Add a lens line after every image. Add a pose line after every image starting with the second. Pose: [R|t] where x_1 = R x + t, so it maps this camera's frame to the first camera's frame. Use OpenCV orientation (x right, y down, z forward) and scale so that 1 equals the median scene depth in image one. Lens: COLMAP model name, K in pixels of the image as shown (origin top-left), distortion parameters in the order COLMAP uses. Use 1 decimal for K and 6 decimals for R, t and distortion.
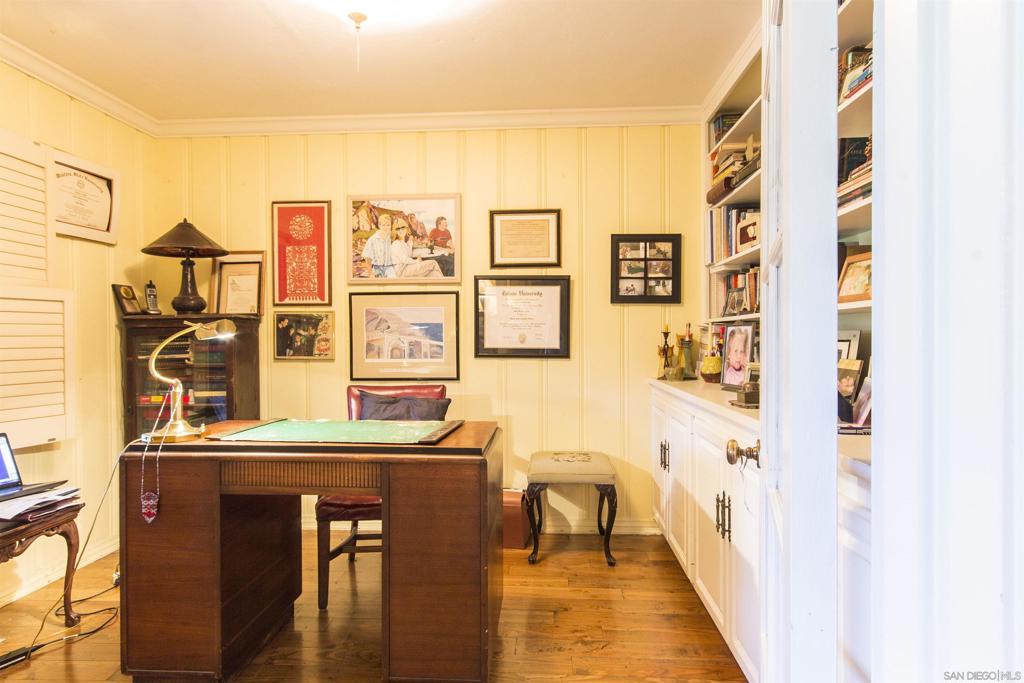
lens RADIAL K [[587.5, 0, 510.5], [0, 587.5, 342.0], [0, 0, 1]] dist [0.006929, 0.003527]
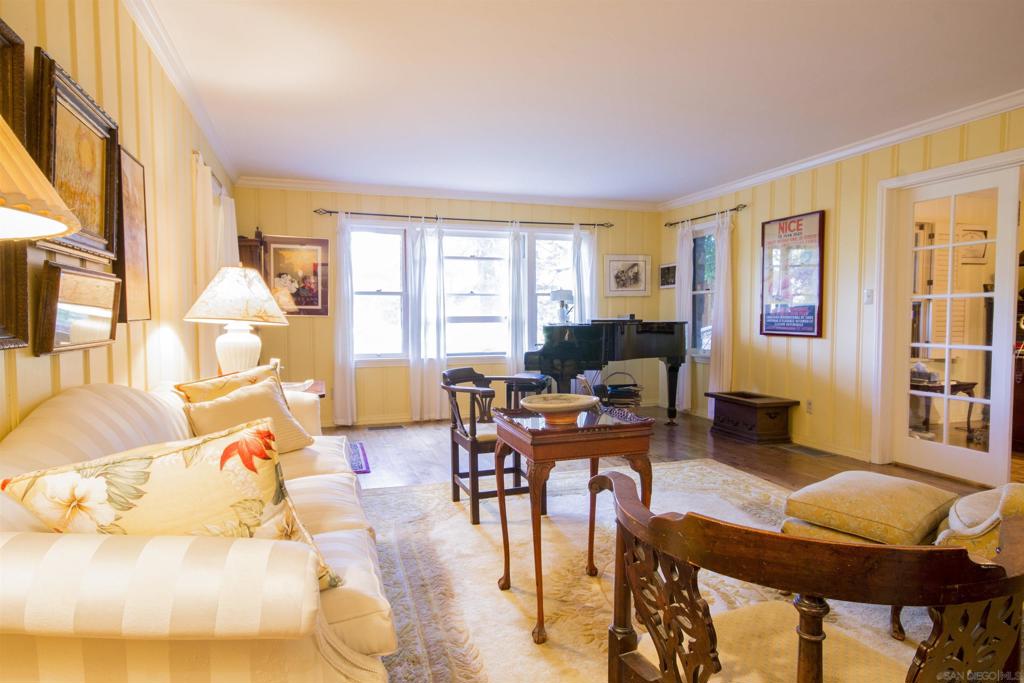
lens RADIAL K [[587.5, 0, 509.3], [0, 587.5, 345.4], [0, 0, 1]] dist [0.006929, 0.003527]
pose [[0.379633, 0.057761, -0.923332, 0.512005], [-0.003018, 0.998121, 0.061198, -0.009767], [0.925132, -0.020446, 0.379094, -1.120401]]
